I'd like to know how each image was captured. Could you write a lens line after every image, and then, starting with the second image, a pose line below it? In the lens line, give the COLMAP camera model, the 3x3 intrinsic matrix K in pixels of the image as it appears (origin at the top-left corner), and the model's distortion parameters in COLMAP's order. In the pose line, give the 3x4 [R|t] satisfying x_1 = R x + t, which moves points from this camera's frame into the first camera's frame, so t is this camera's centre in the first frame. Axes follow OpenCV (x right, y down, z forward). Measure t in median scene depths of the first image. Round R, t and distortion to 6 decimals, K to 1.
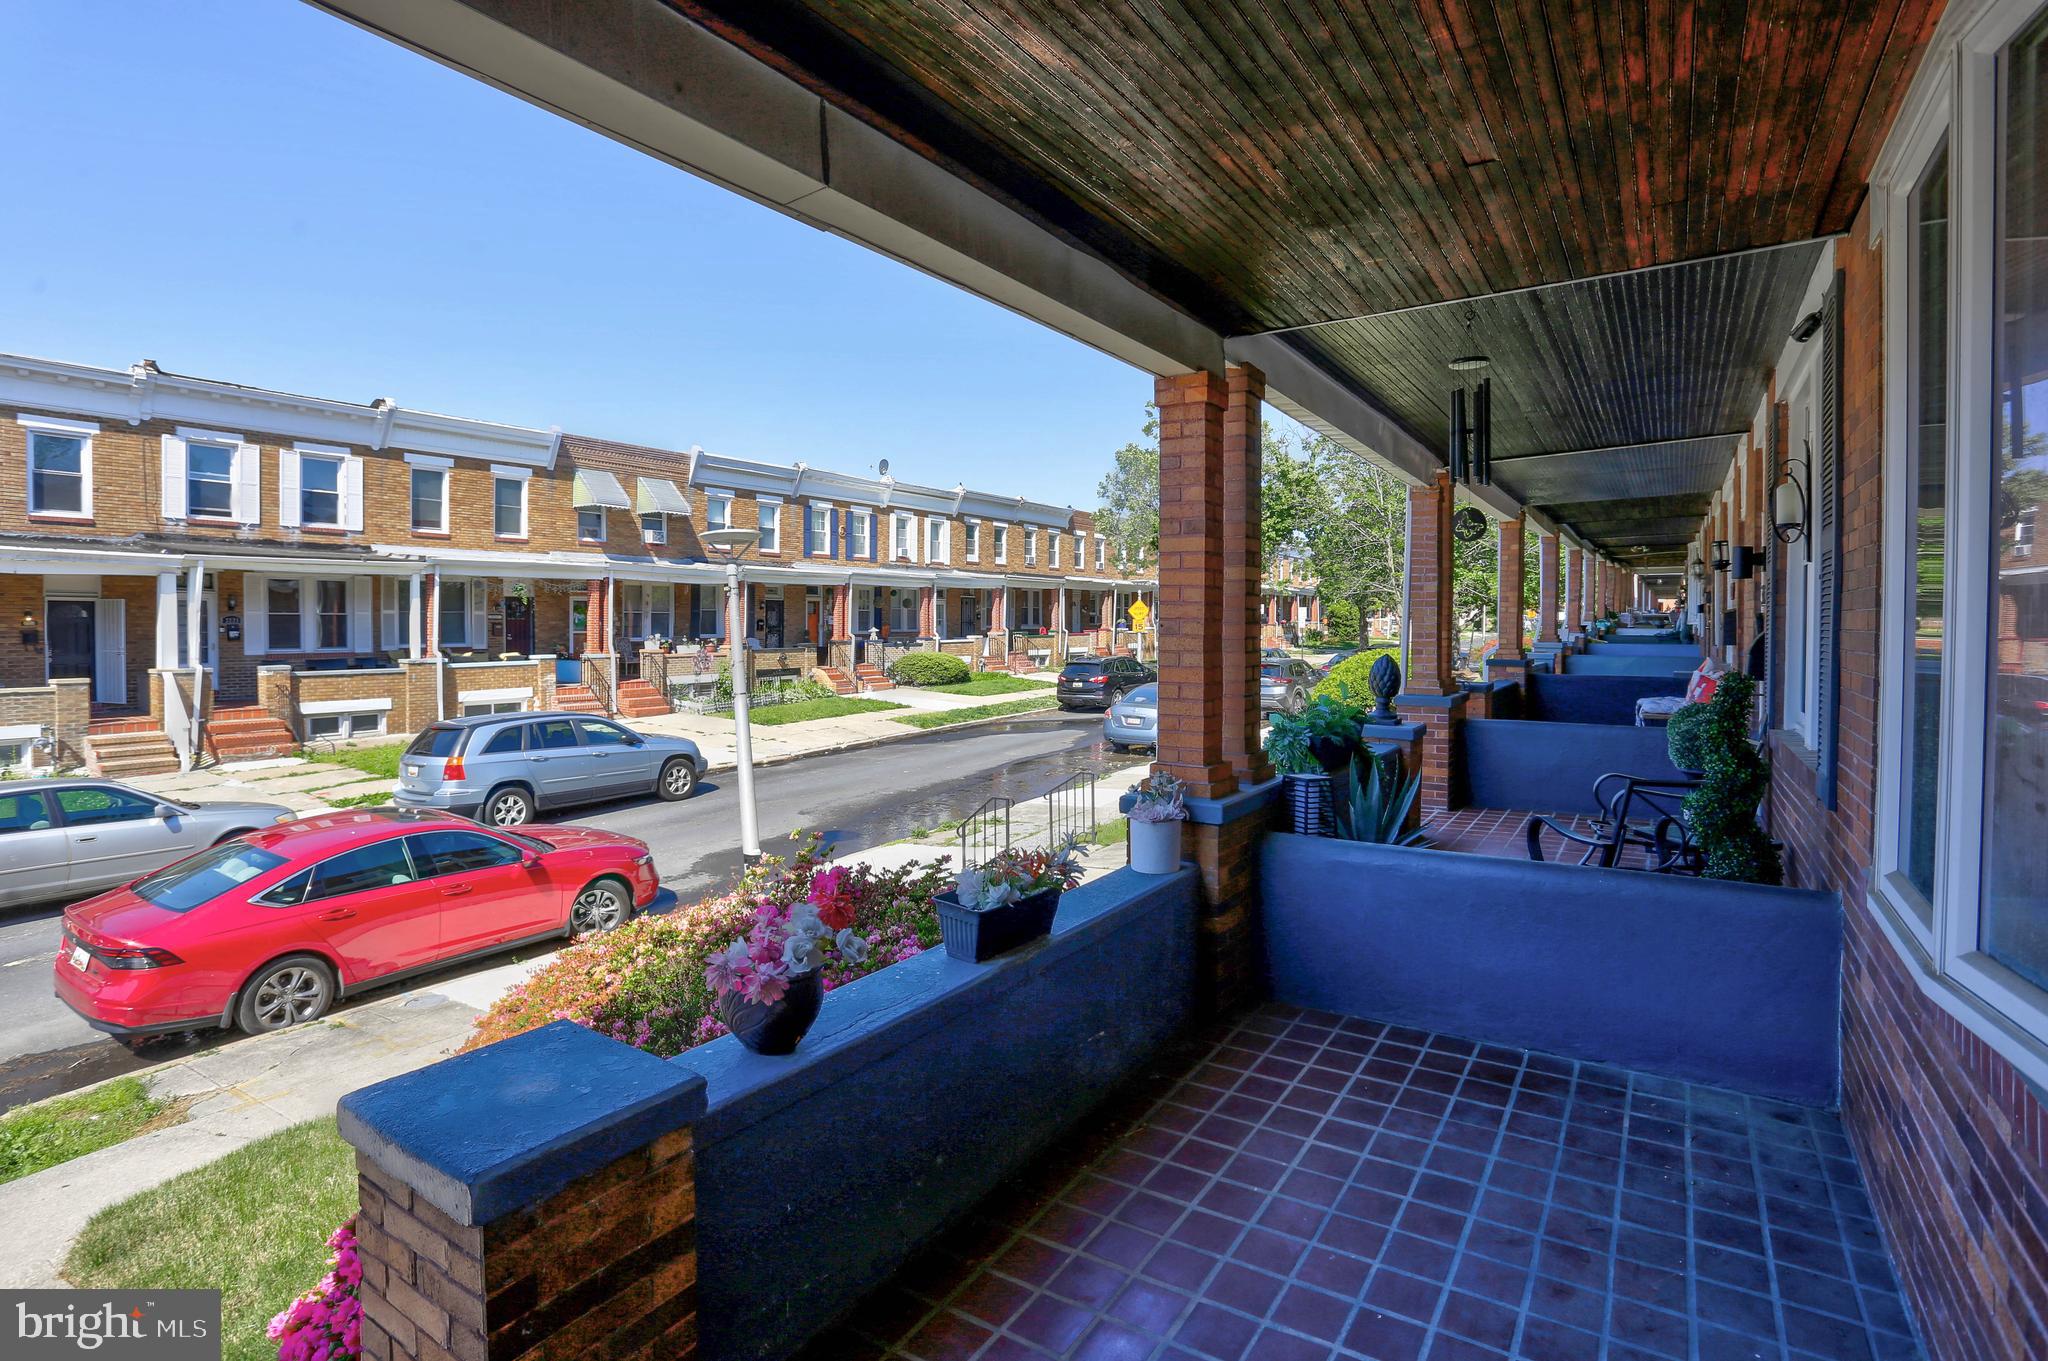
lens RADIAL K [[1017.5, 0, 1032.6], [0, 1017.5, 648.5], [0, 0, 1]] dist [-0.061562, 0.022639]
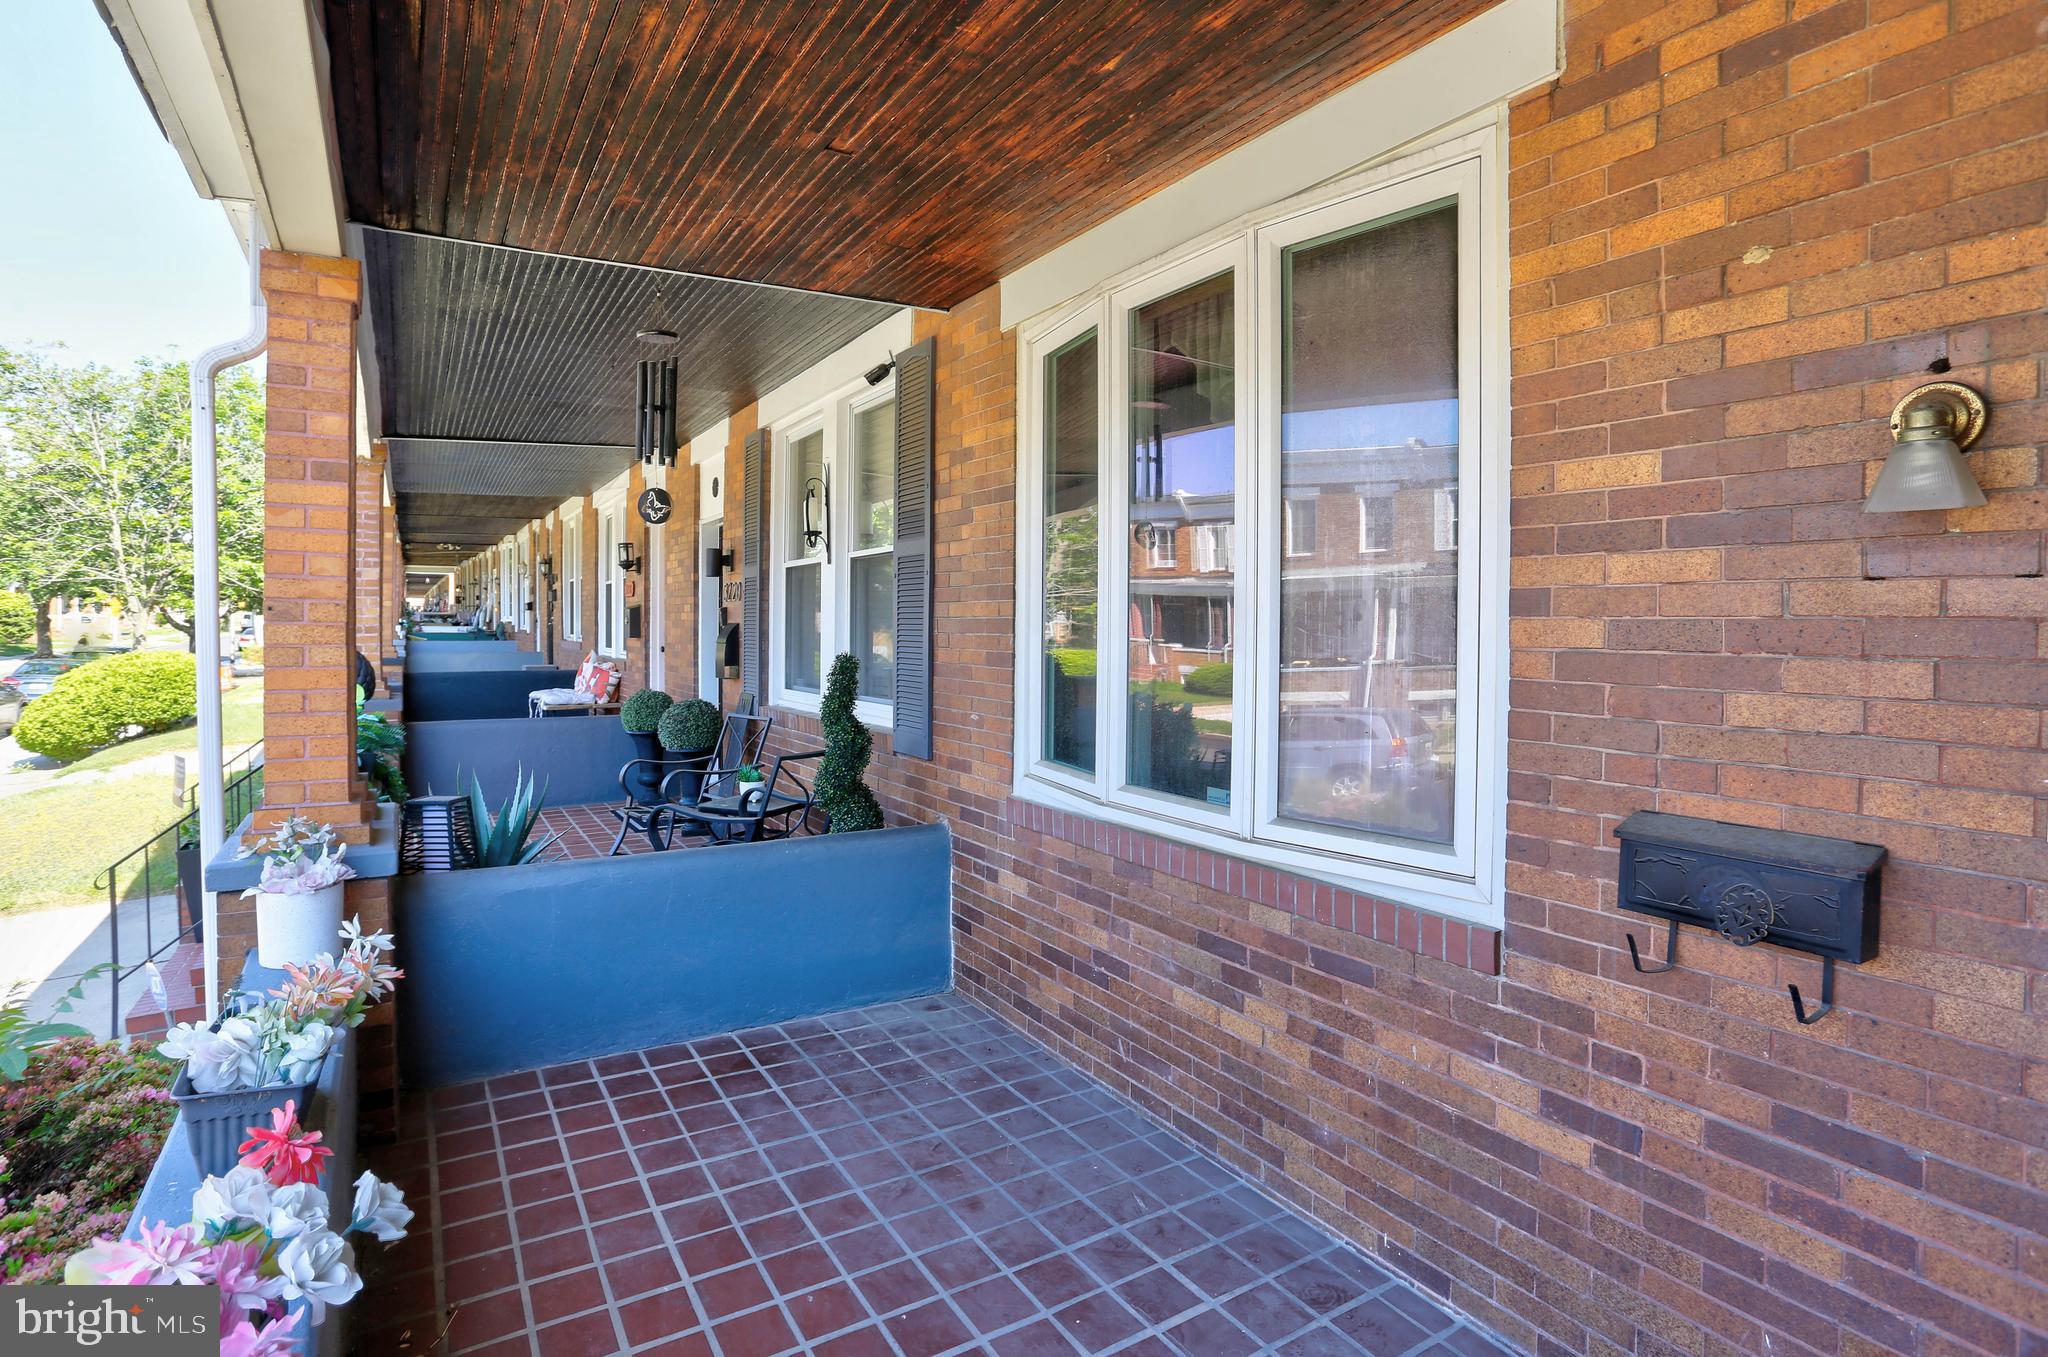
lens RADIAL K [[1017.5, 0, 1022.5], [0, 1017.5, 644.8], [0, 0, 1]] dist [-0.061562, 0.022639]
pose [[0.441163, -0.014969, 0.897302, -0.299108], [0.017557, 0.999813, 0.008047, 0.006912], [-0.897255, 0.012203, 0.441344, 0.296054]]
